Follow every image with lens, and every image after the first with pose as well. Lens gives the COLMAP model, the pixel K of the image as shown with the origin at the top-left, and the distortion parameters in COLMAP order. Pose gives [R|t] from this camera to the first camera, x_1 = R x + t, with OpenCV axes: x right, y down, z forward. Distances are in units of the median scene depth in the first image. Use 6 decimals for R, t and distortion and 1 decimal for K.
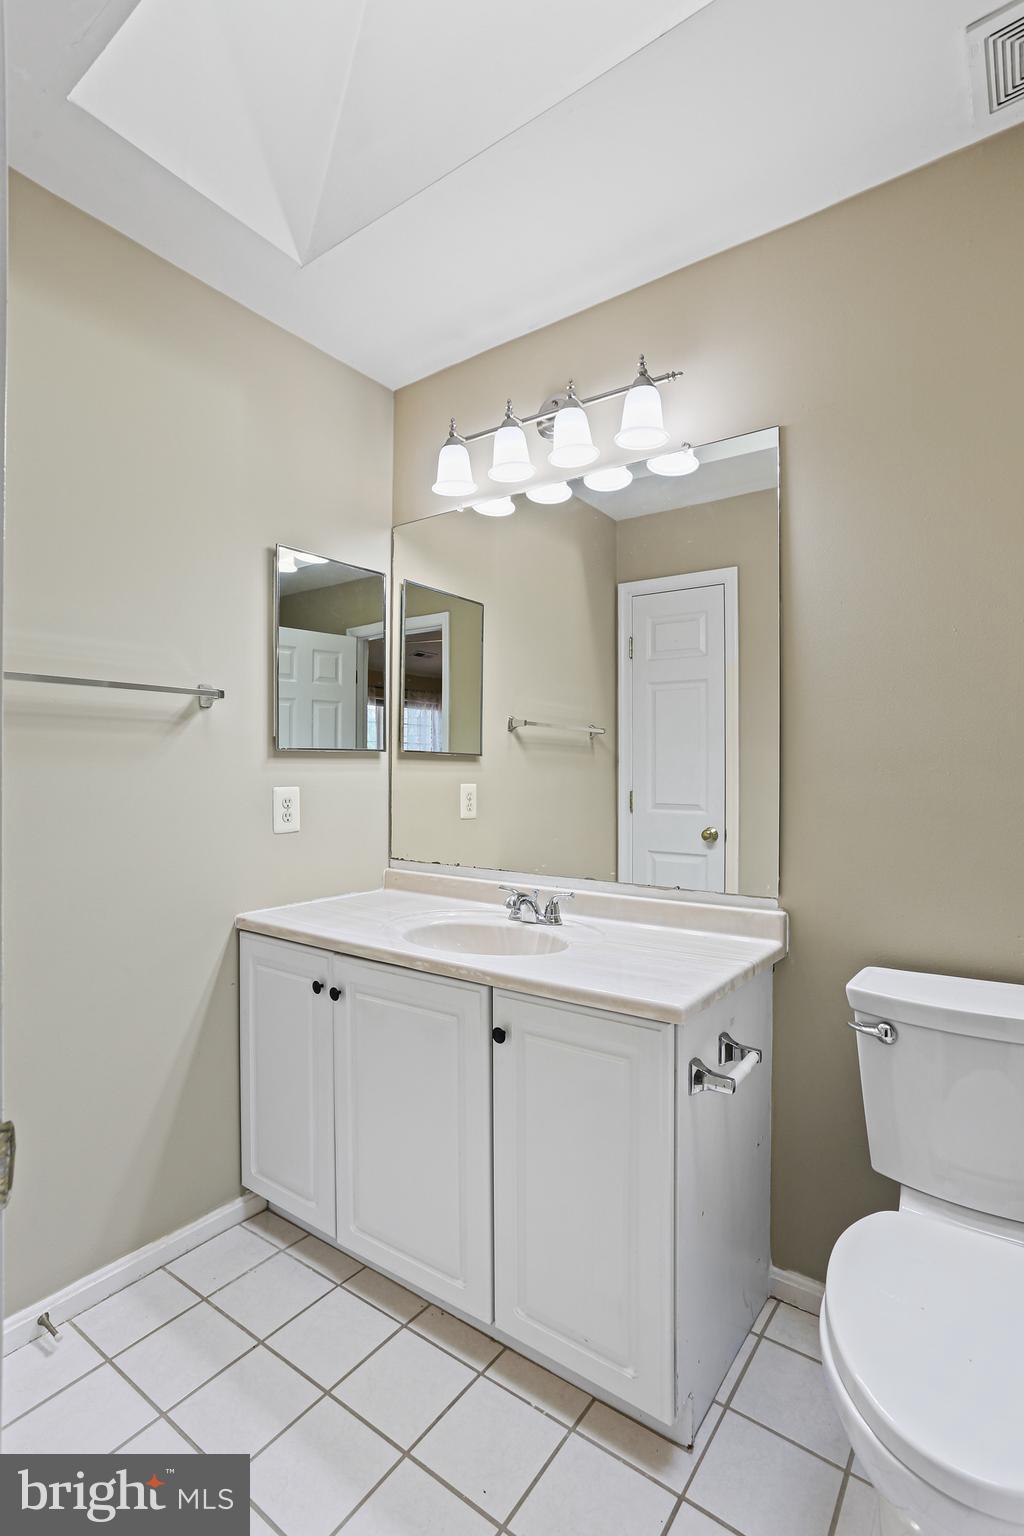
lens RADIAL K [[740.9, 0, 509.5], [0, 740.9, 767.1], [0, 0, 1]] dist [-0.031876, 0.005468]
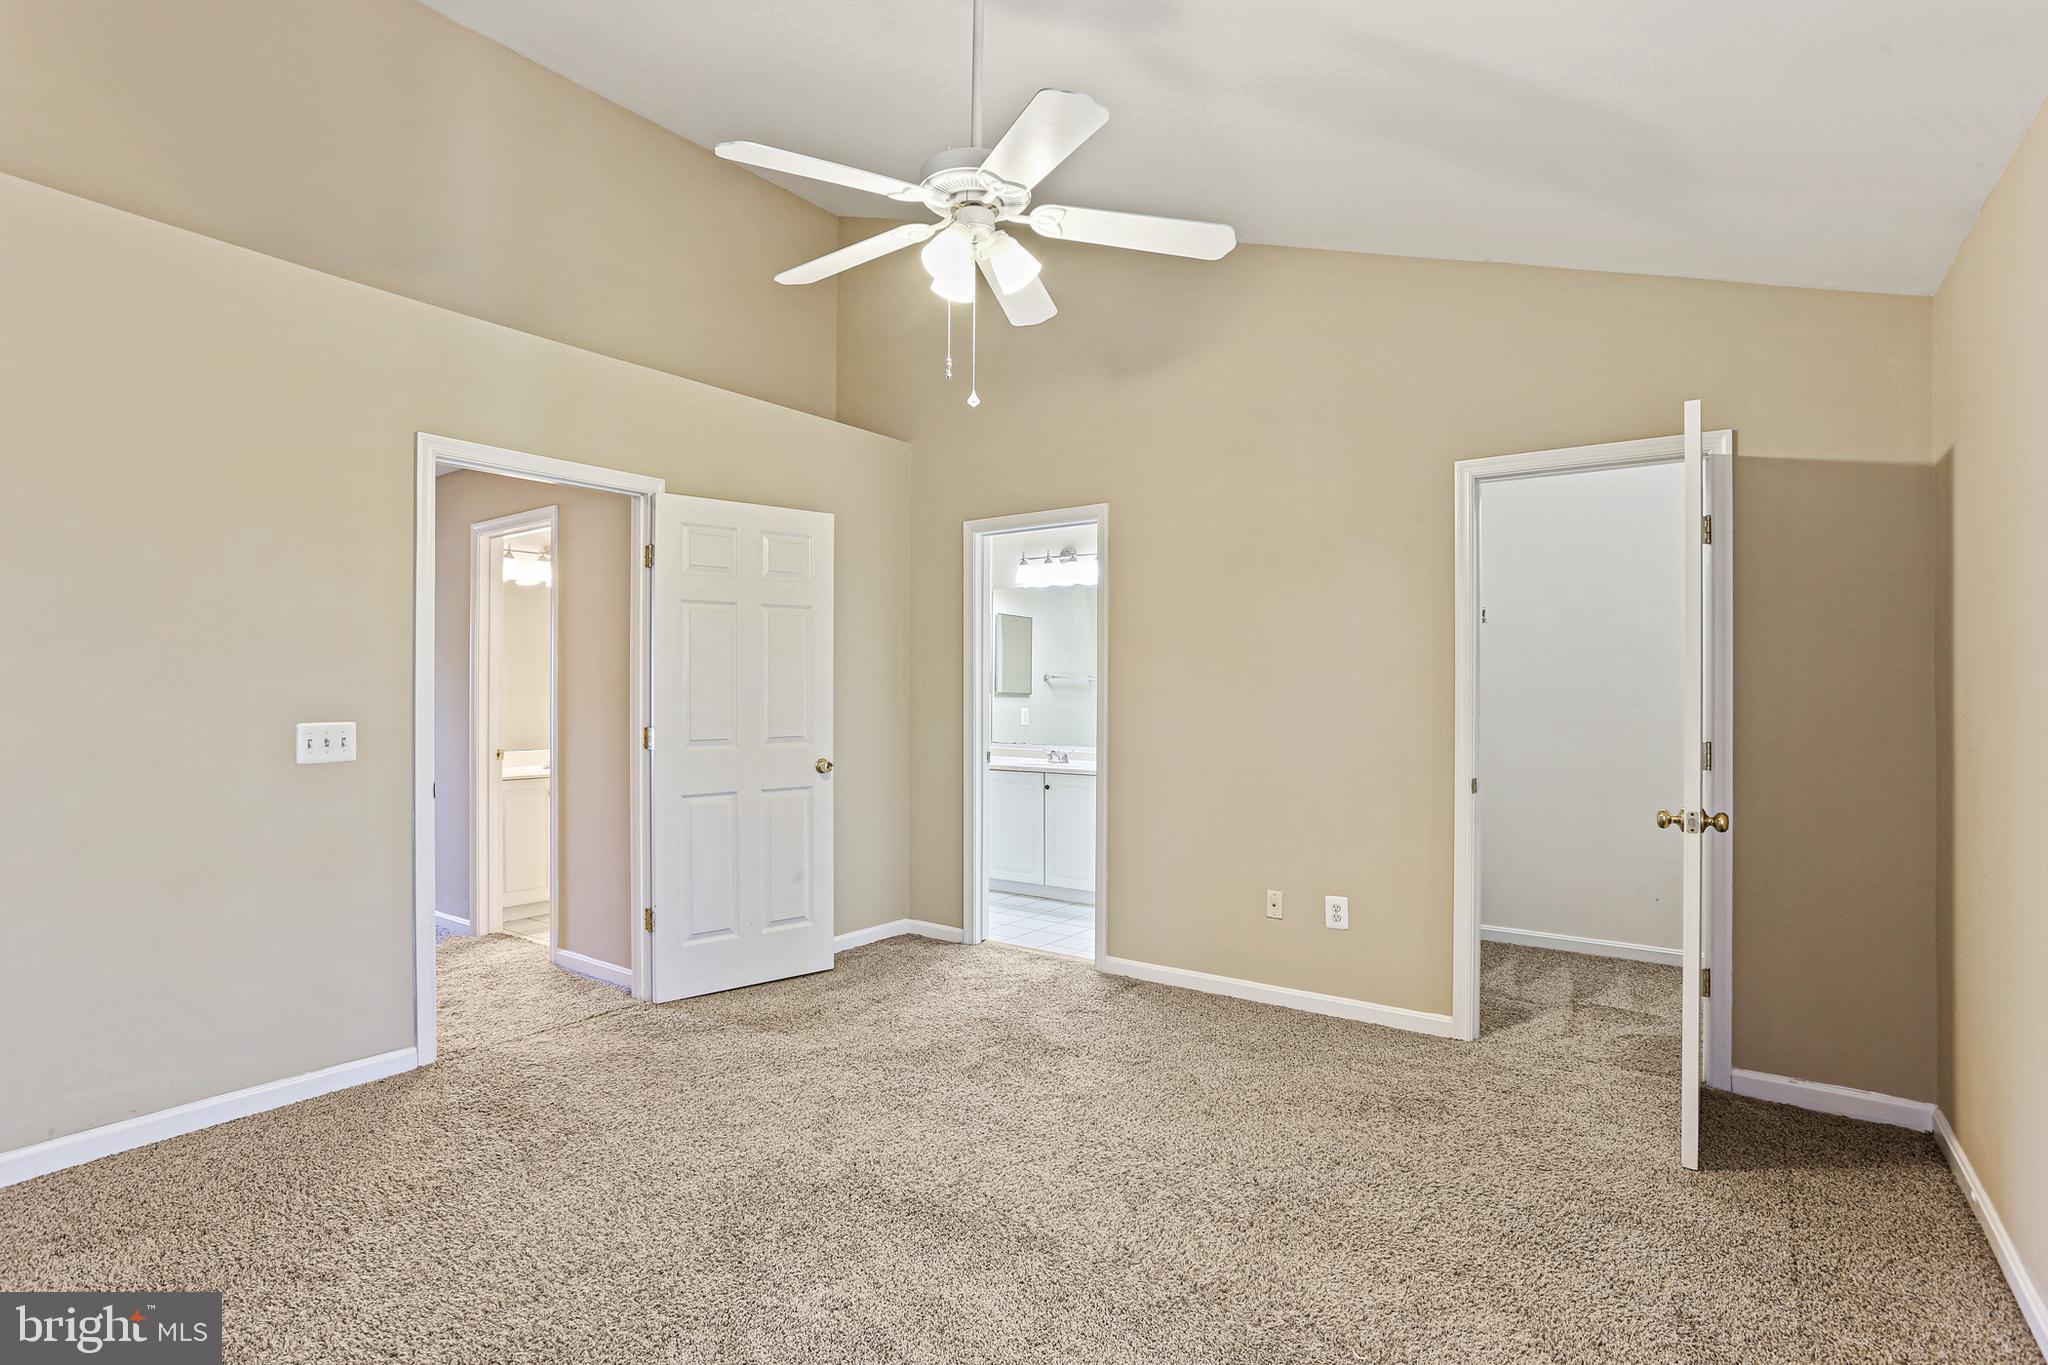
lens RADIAL K [[987.9, 0, 1022.7], [0, 987.9, 686.8], [0, 0, 1]] dist [-0.031876, 0.005468]
pose [[0.999990, 0.003913, 0.002015, -0.066242], [-0.003904, 0.999983, -0.004292, -0.023686], [-0.002032, 0.004284, 0.999989, -1.659358]]
